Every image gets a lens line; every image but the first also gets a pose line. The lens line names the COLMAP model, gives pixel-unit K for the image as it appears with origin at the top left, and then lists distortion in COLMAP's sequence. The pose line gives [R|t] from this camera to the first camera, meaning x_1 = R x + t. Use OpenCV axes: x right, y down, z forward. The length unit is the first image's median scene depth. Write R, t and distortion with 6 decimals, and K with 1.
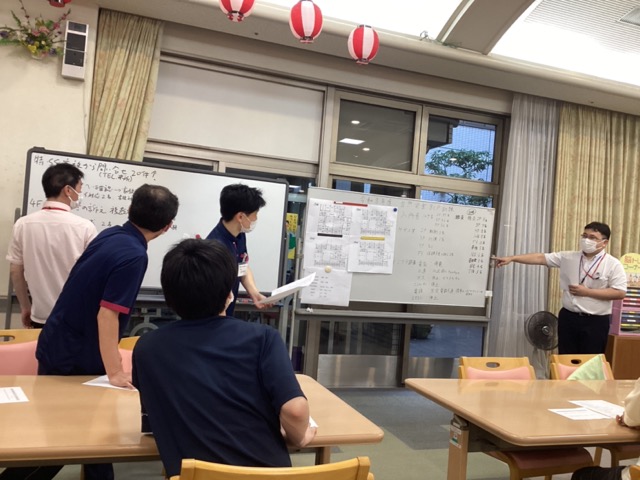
lens RADIAL K [[527.1, 0, 320.0], [0, 527.1, 240.0], [0, 0, 1]] dist [0.113225, -0.107139]
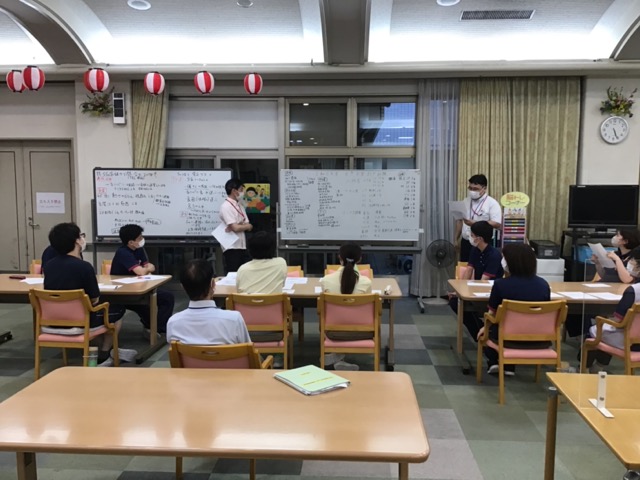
lens RADIAL K [[564.3, 0, 320.0], [0, 564.3, 240.0], [0, 0, 1]] dist [0.078123, 0.004774]
pose [[0.925978, -0.051153, -0.374095, 0.694453], [0.079475, 0.994989, 0.060669, 0.020731], [0.369117, -0.085909, 0.925404, -0.453504]]
